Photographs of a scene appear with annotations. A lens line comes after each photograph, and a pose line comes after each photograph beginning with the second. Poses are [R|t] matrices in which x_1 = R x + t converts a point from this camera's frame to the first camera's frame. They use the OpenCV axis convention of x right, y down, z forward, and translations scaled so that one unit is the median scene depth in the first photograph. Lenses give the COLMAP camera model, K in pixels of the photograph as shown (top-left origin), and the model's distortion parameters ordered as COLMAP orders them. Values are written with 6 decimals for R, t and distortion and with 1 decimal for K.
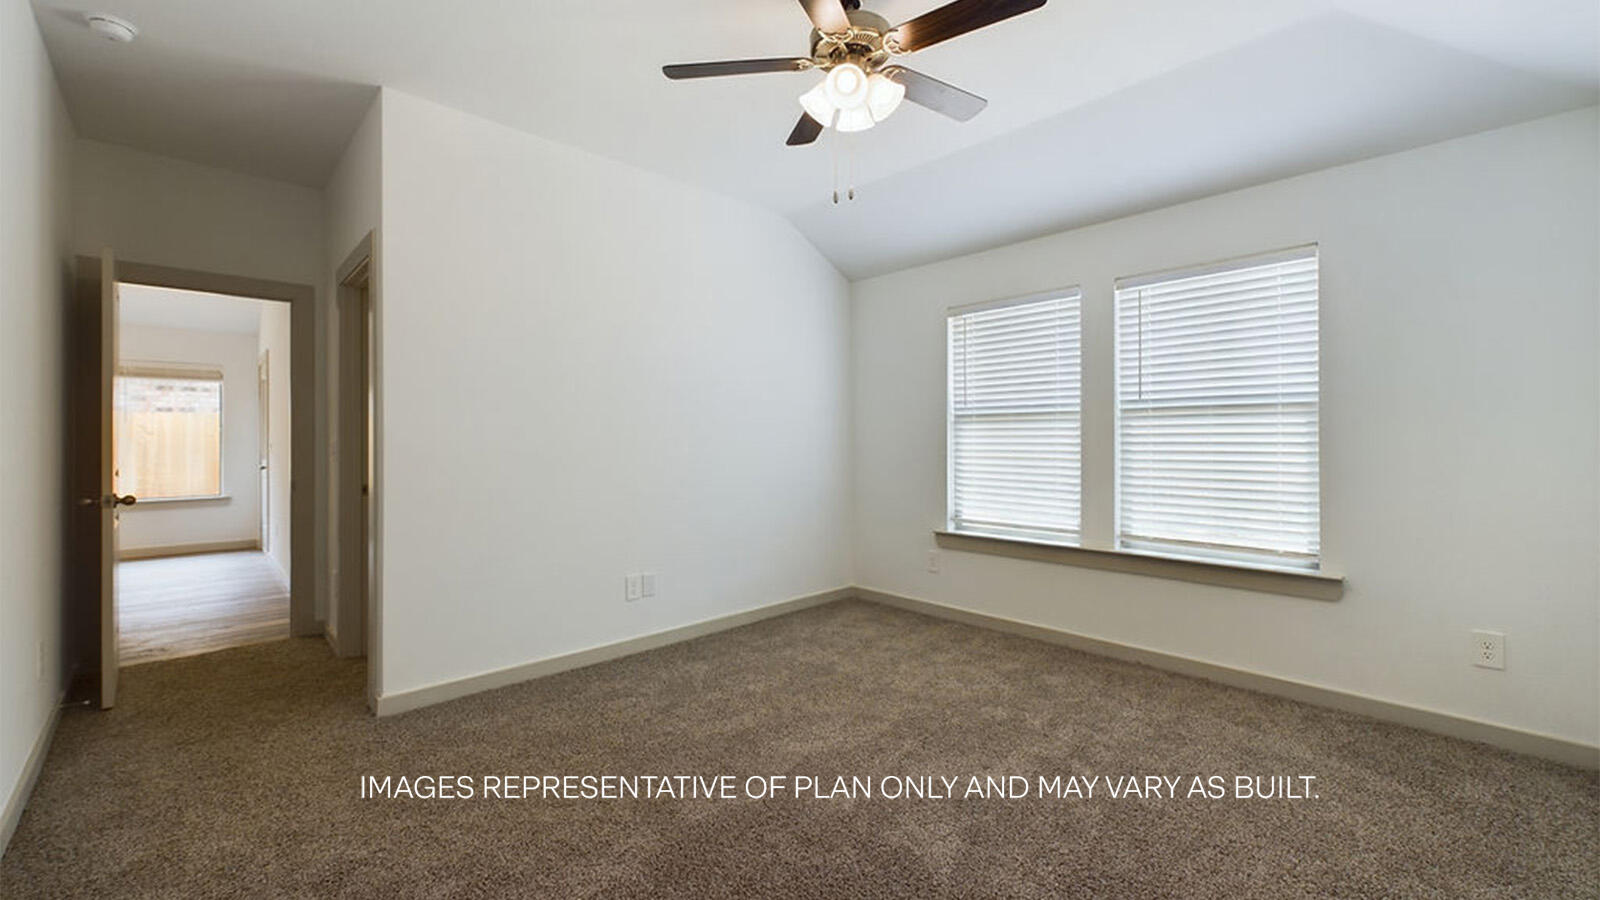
lens RADIAL K [[652.9, 0, 803.3], [0, 652.9, 442.3], [0, 0, 1]] dist [0.001707, 0.000063]
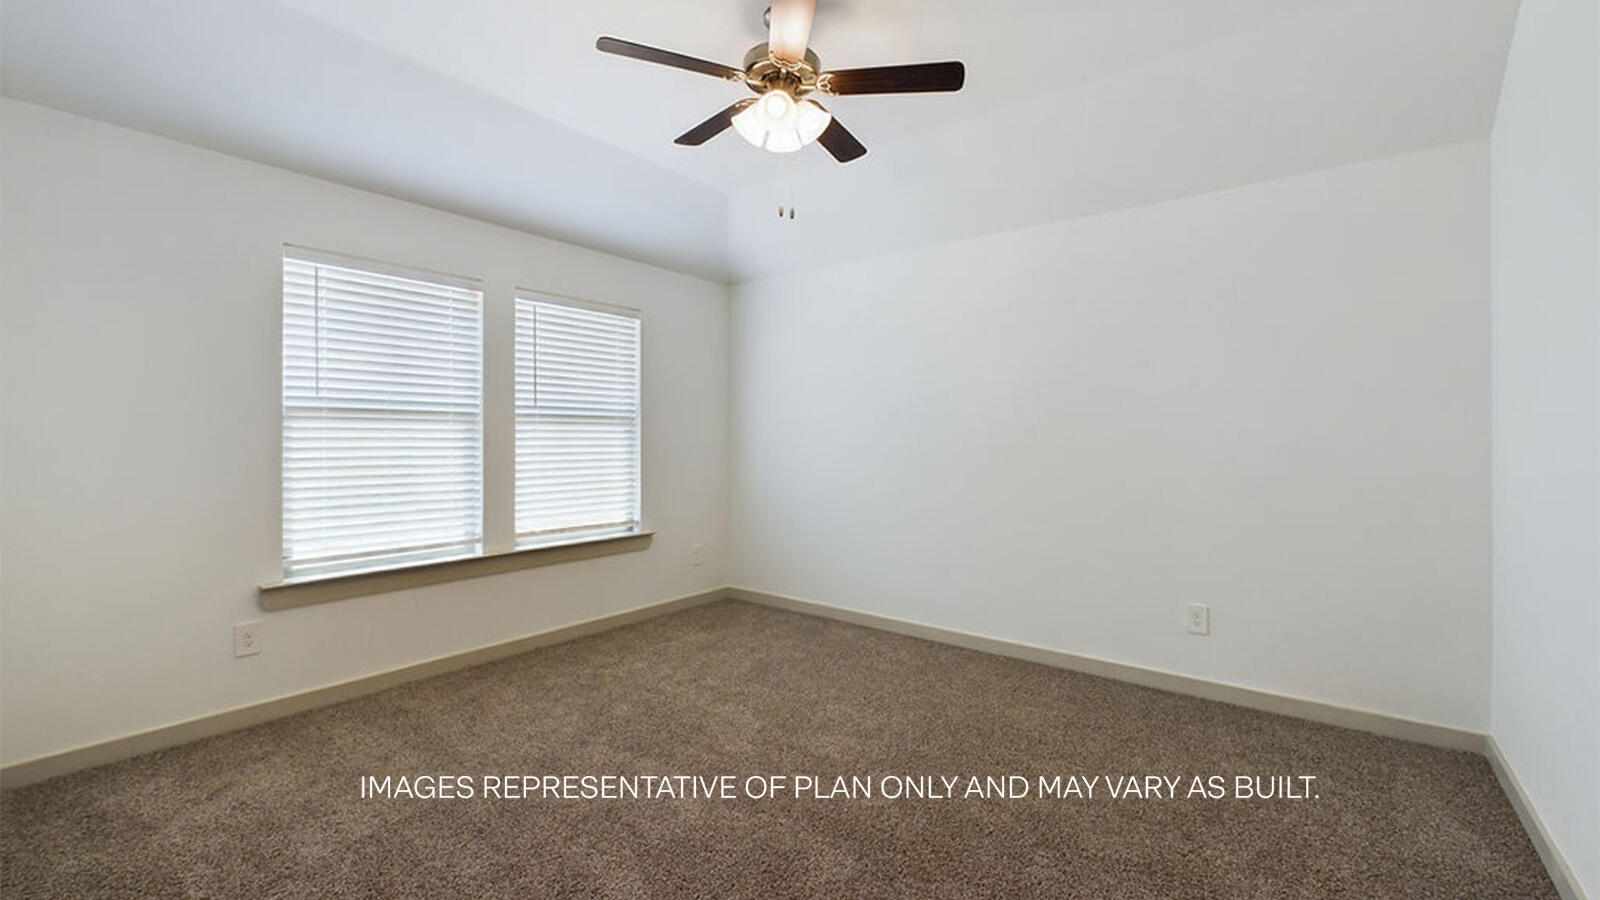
lens RADIAL K [[652.9, 0, 803.3], [0, 652.9, 447.7], [0, 0, 1]] dist [0.001707, 0.000063]
pose [[-0.144566, -0.007324, 0.989468, -0.606556], [0.005362, 0.999952, 0.008185, -0.002391], [-0.989481, 0.006488, -0.144520, 0.697118]]
